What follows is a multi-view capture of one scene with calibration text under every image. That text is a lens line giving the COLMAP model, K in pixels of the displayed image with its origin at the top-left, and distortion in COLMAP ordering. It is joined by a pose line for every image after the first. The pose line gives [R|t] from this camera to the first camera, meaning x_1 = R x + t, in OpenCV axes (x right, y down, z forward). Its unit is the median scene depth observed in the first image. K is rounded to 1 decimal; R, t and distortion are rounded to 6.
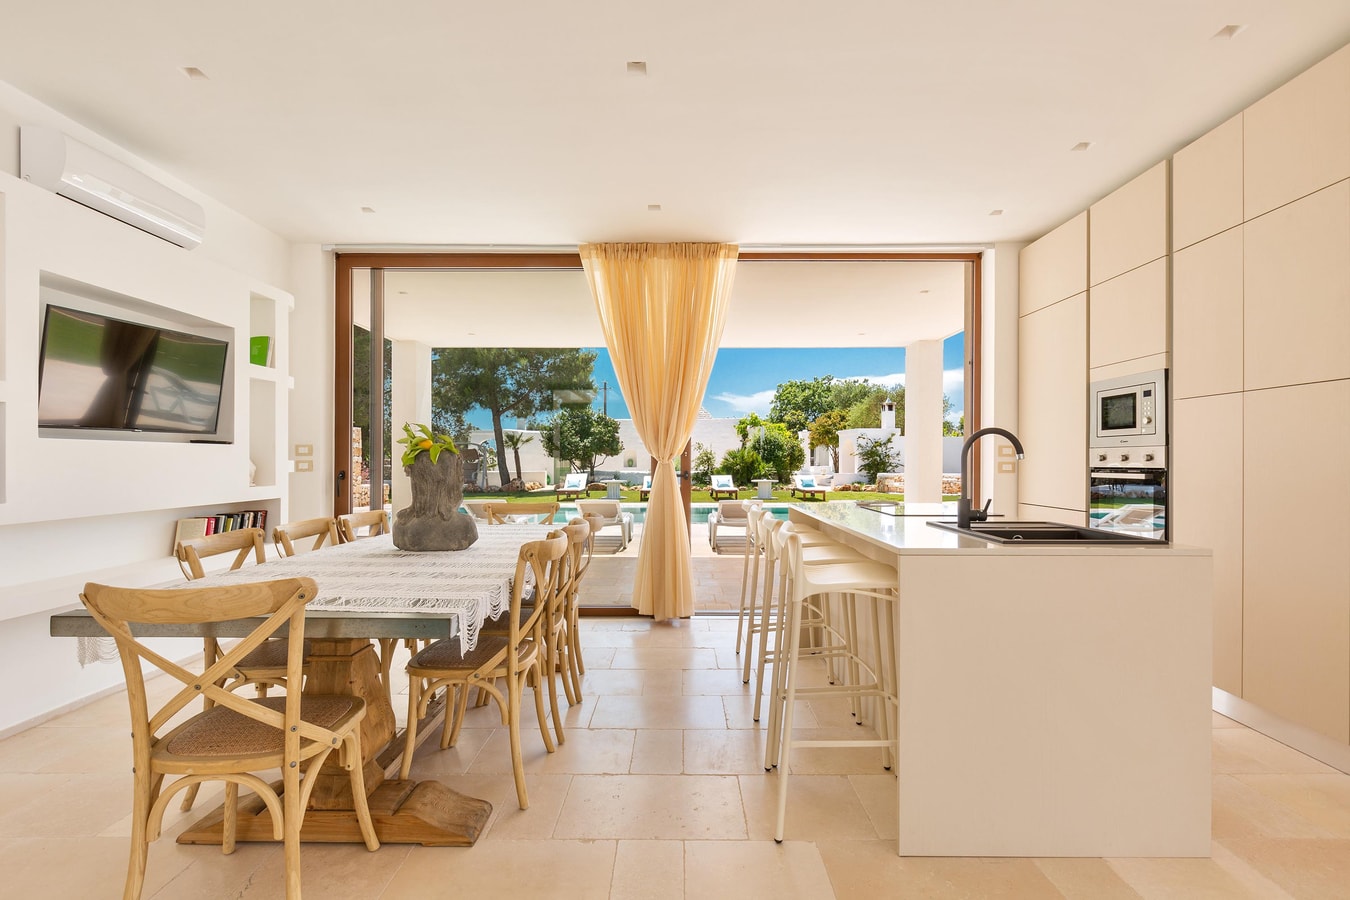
lens RADIAL K [[641.7, 0, 675.9], [0, 641.7, 453.1], [0, 0, 1]] dist [0.000787, 0.000731]
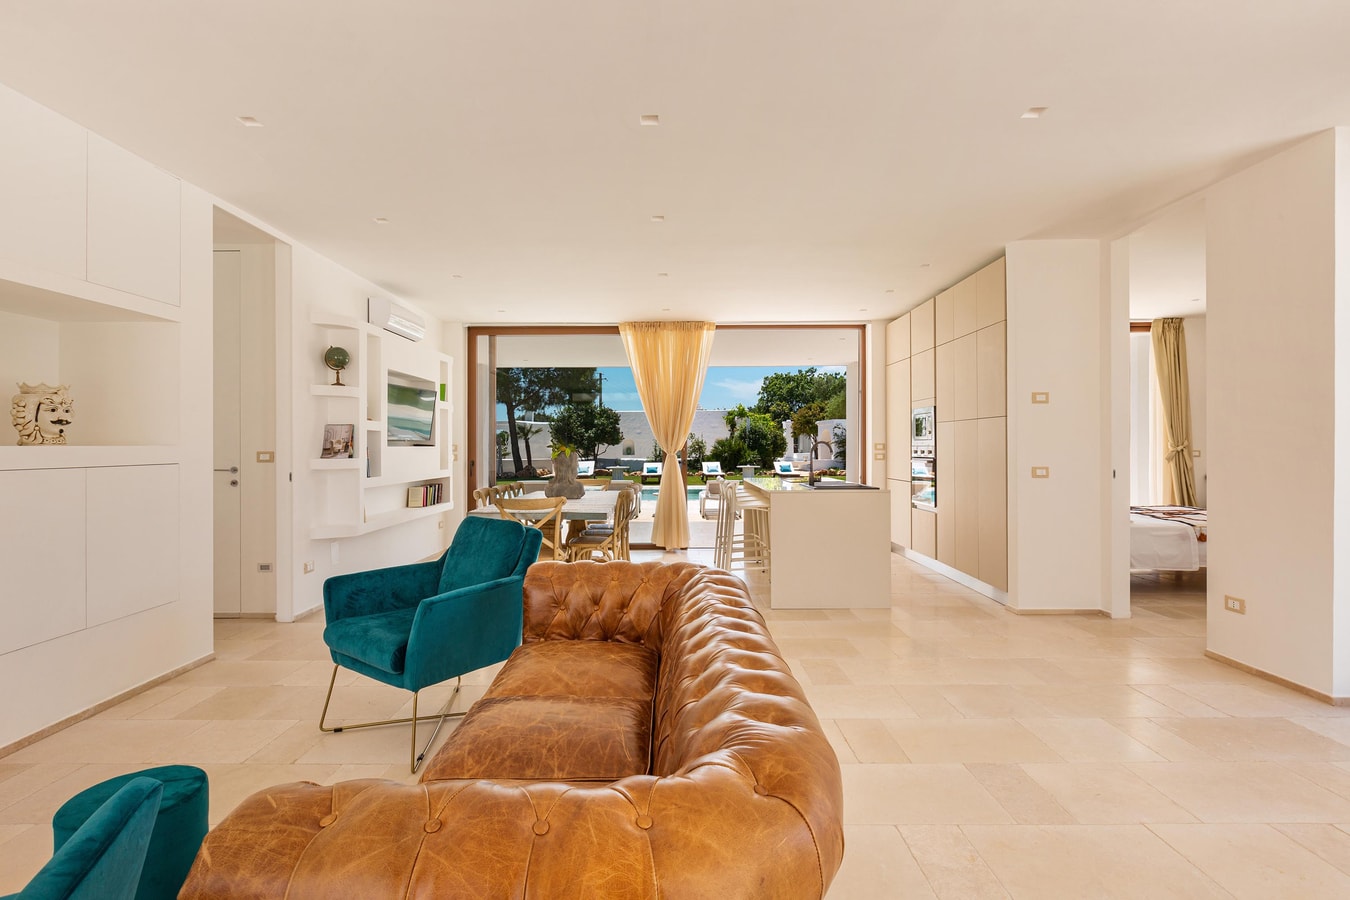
lens RADIAL K [[641.7, 0, 673.1], [0, 641.7, 450.0], [0, 0, 1]] dist [0.000787, 0.000731]
pose [[0.999955, -0.004709, 0.008240, -0.004839], [0.004579, 0.999867, 0.015680, -0.004213], [-0.008312, -0.015641, 0.999843, -0.119415]]
